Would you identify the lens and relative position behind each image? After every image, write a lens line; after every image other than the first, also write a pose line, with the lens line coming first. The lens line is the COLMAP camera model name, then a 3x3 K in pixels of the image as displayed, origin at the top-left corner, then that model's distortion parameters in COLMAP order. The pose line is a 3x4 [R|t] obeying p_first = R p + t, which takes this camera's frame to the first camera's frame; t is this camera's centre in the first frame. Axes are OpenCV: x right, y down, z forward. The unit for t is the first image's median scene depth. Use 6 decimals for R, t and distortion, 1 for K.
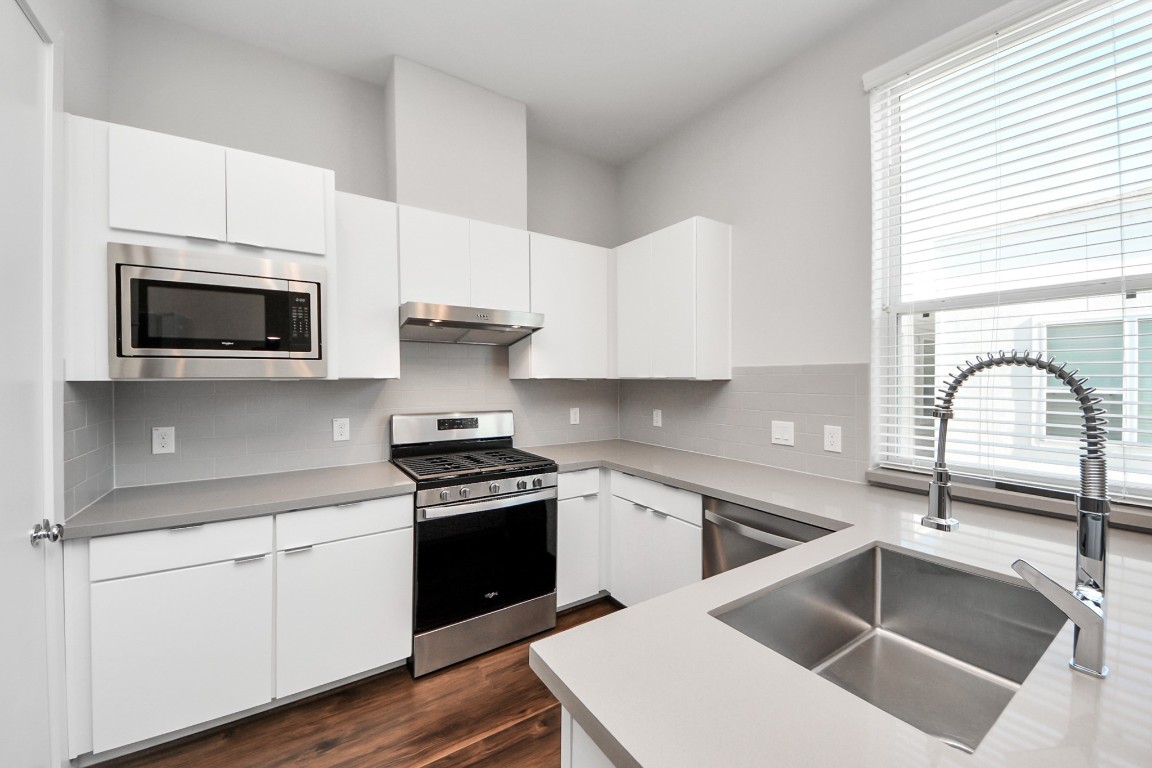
lens RADIAL K [[446.9, 0, 576.0], [0, 446.9, 384.0], [0, 0, 1]] dist [0.042200, -0.026951]
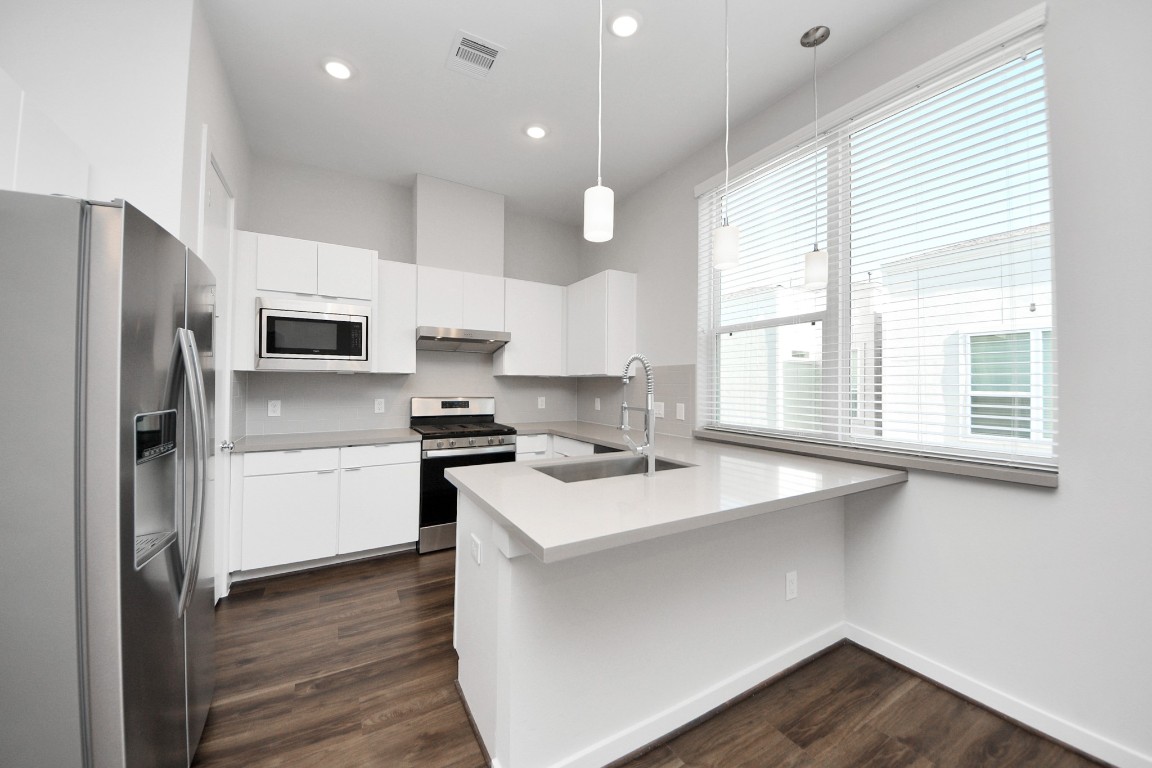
lens RADIAL K [[415.1, 0, 576.0], [0, 415.1, 384.0], [0, 0, 1]] dist [0.054504, -0.032202]
pose [[0.997351, 0.006576, -0.072443, 0.312356], [-0.007748, 0.999843, -0.015911, 0.049404], [0.072327, 0.016430, 0.997246, -0.487318]]
